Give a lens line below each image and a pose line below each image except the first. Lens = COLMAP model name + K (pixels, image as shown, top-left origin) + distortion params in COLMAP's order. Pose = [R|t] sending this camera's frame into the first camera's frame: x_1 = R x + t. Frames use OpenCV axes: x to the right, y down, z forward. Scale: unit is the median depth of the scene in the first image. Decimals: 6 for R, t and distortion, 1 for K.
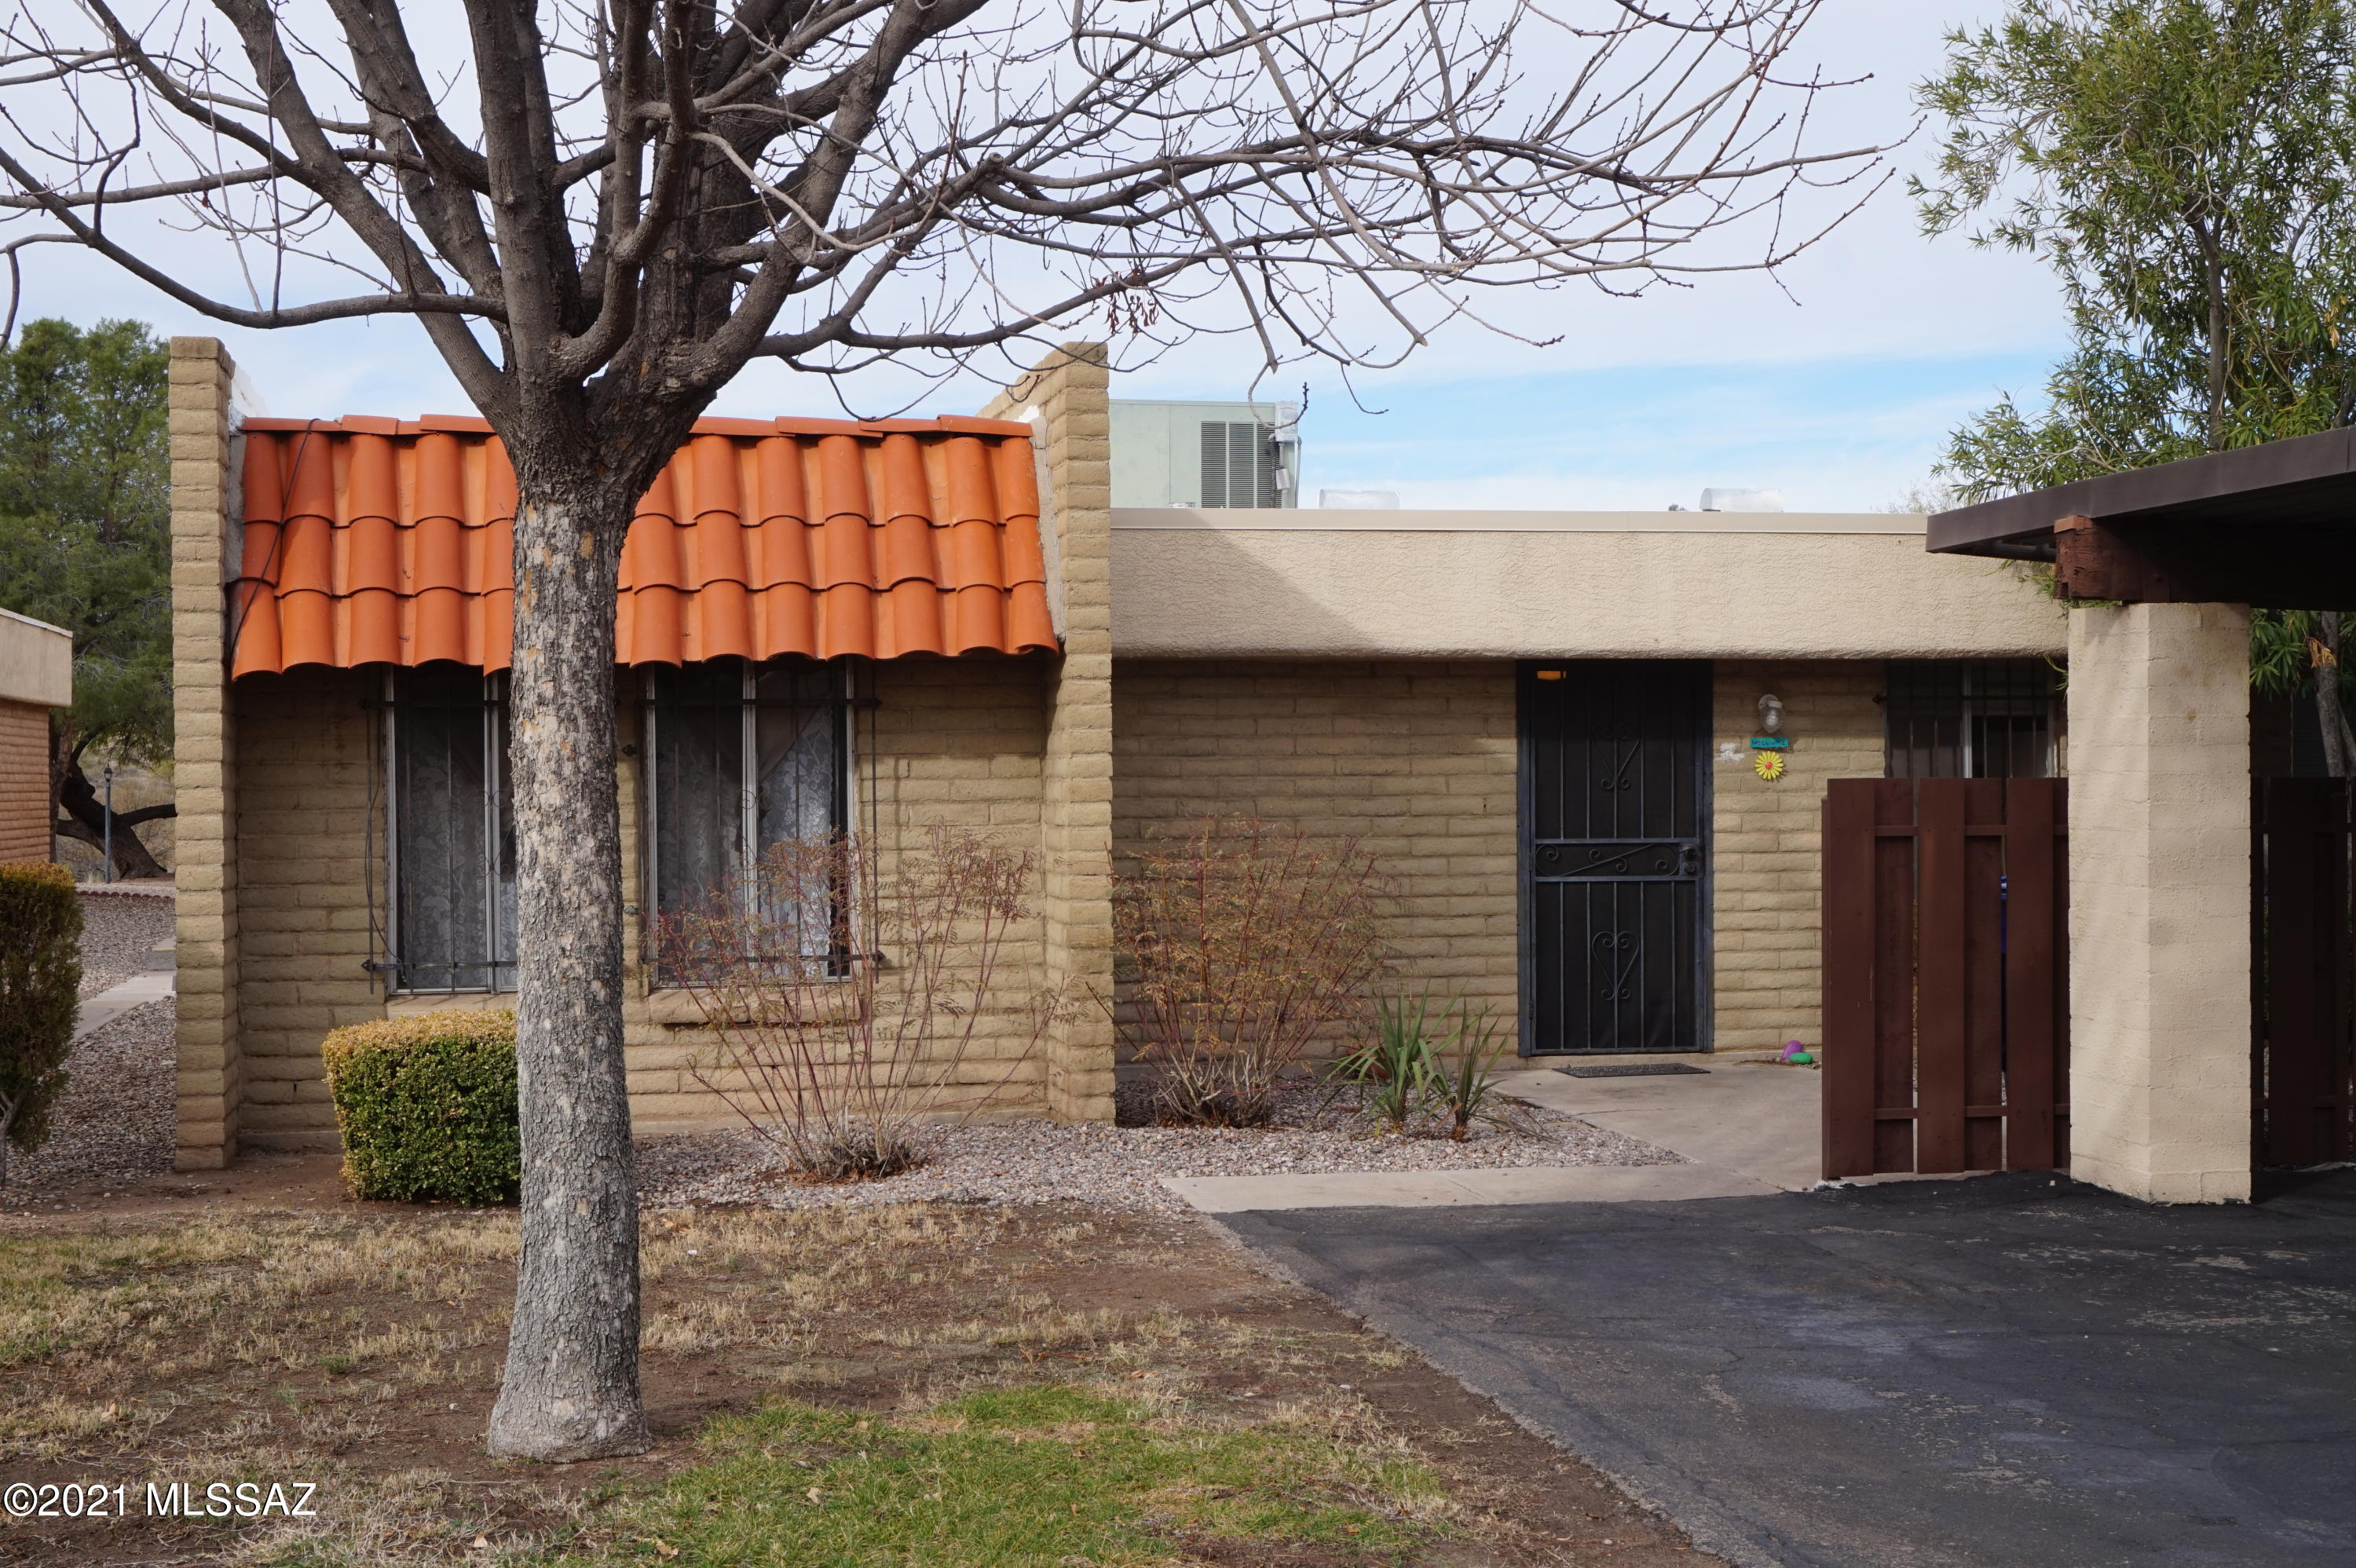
lens RADIAL K [[3291.9, 0, 1178.0], [0, 3291.9, 784.0], [0, 0, 1]] dist [0.004020, -0.040959]
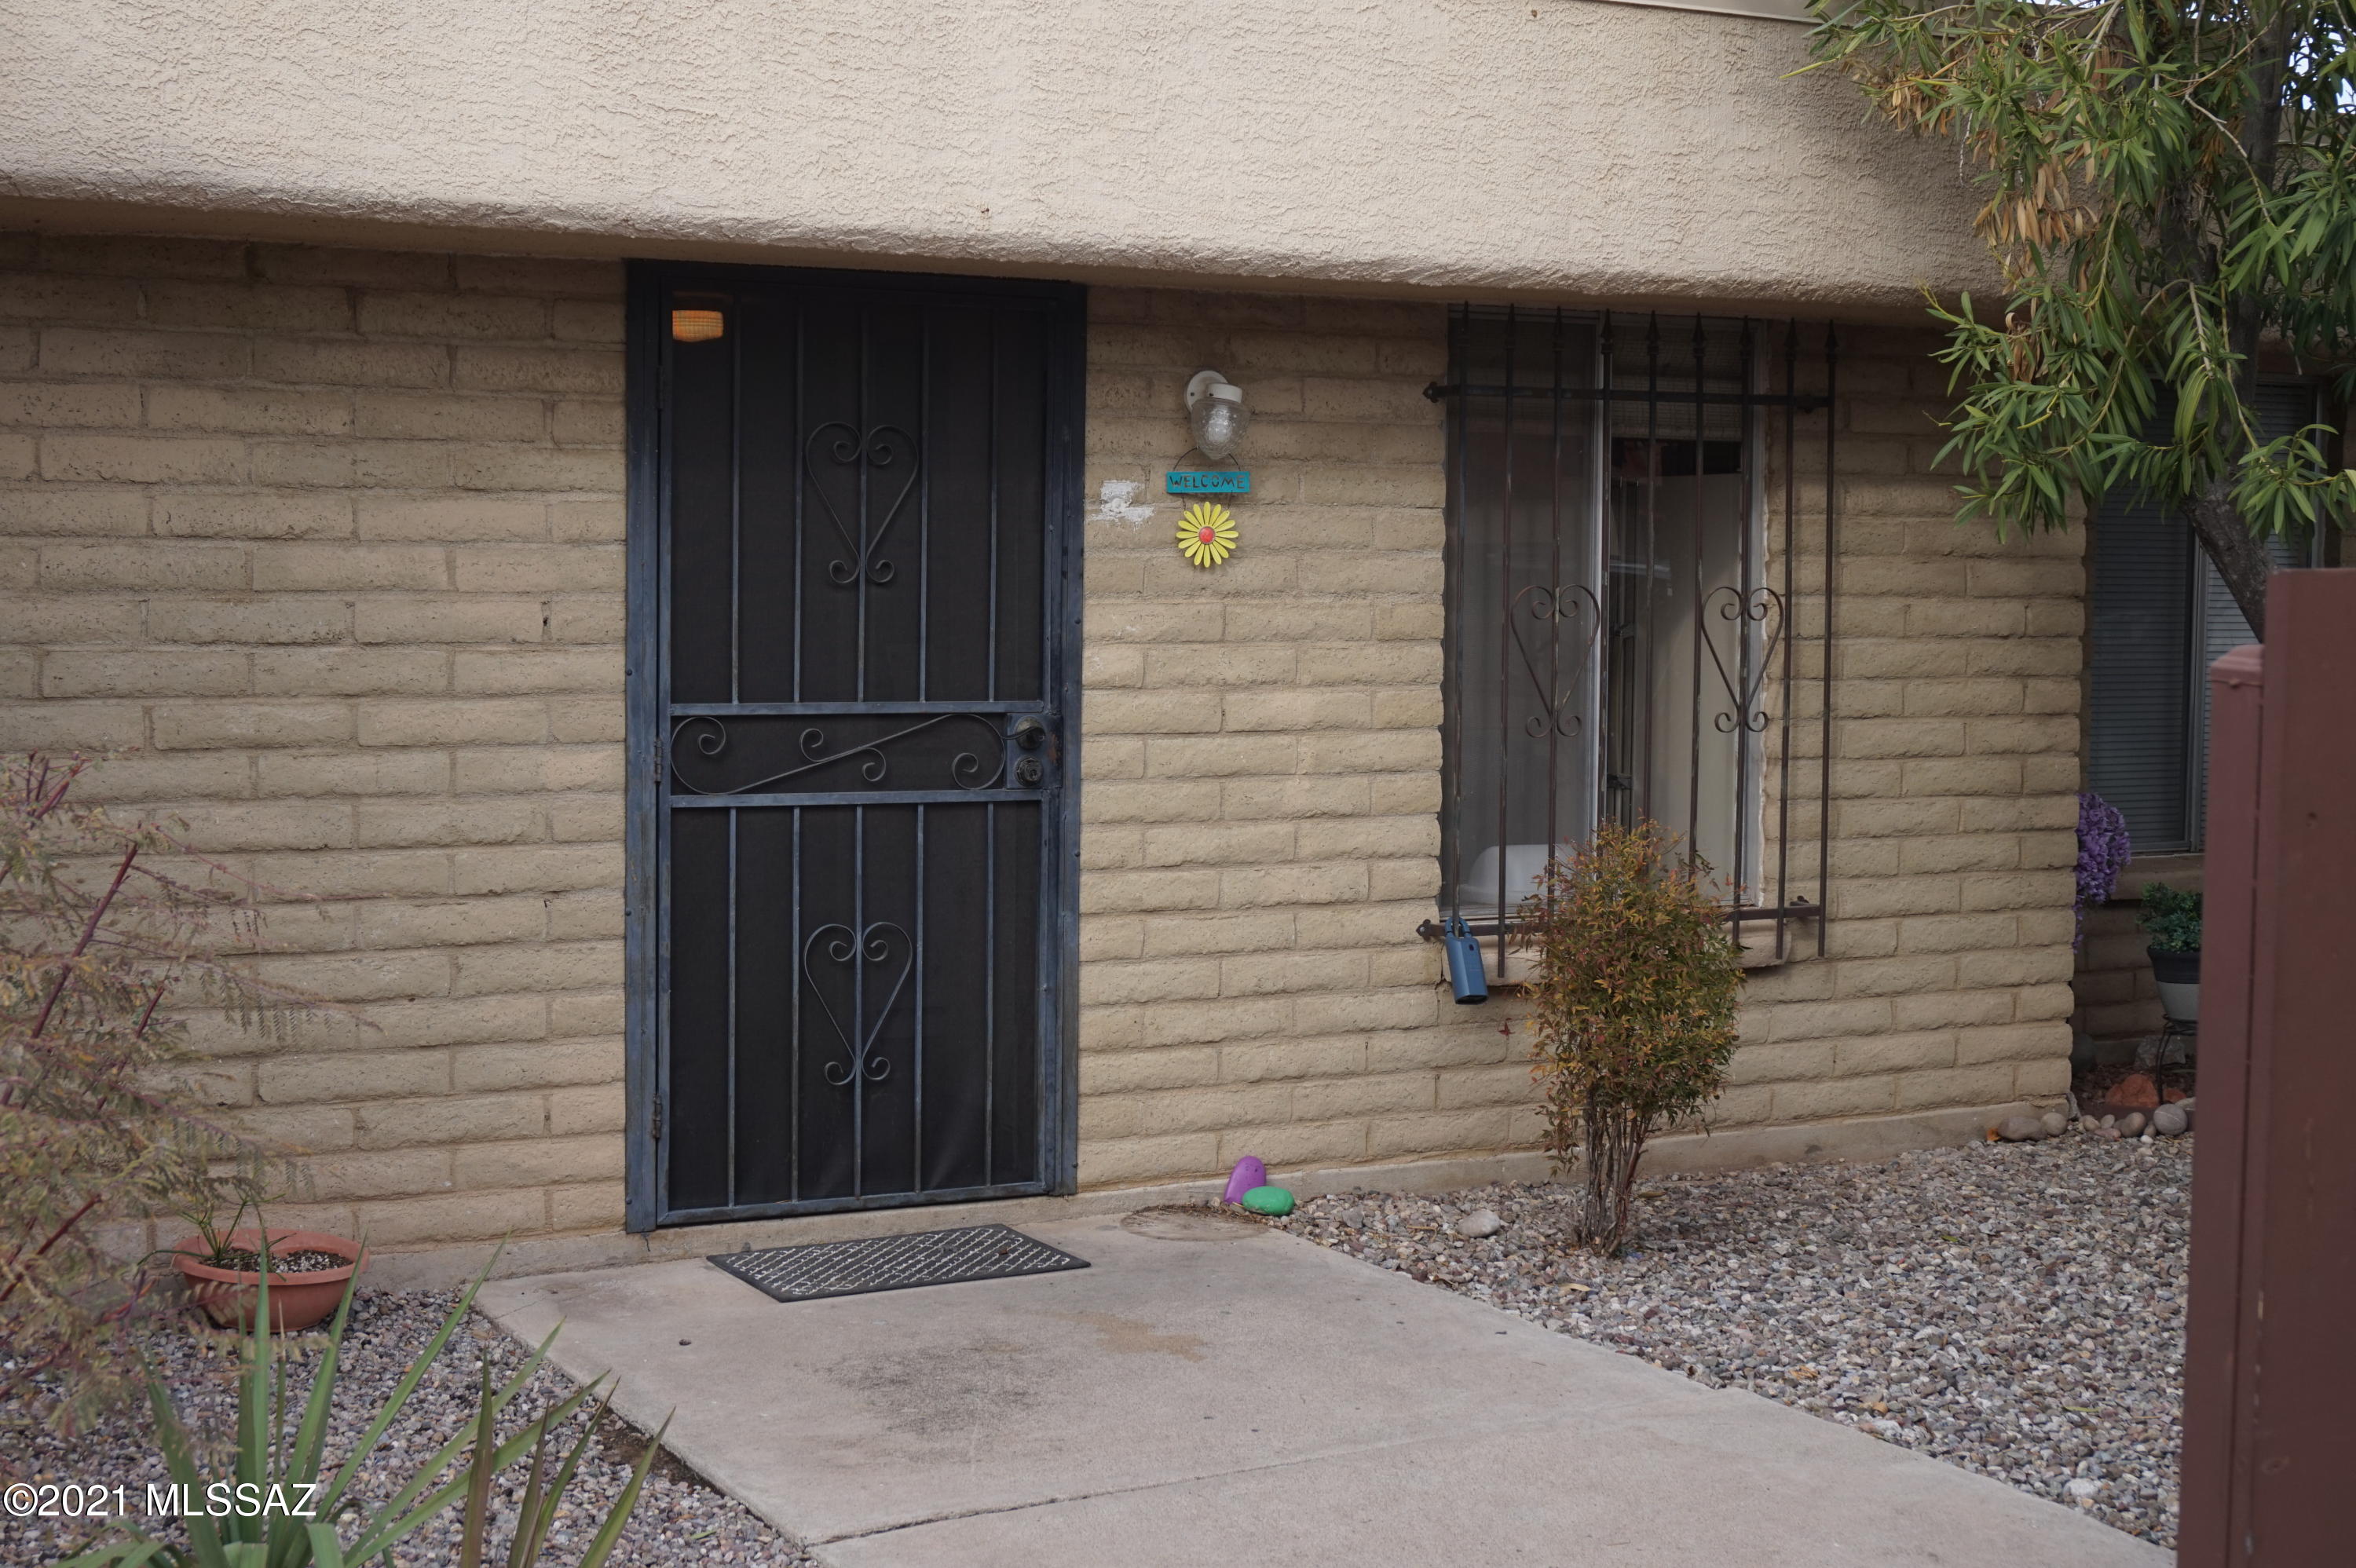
lens RADIAL K [[3258.2, 0, 1178.0], [0, 3258.2, 784.0], [0, 0, 1]] dist [0.002614, 0.010220]
pose [[0.957915, -0.002471, 0.287042, 0.063760], [-0.015674, 0.998021, 0.060898, 0.001288], [-0.286624, -0.062834, 0.955980, 0.719160]]
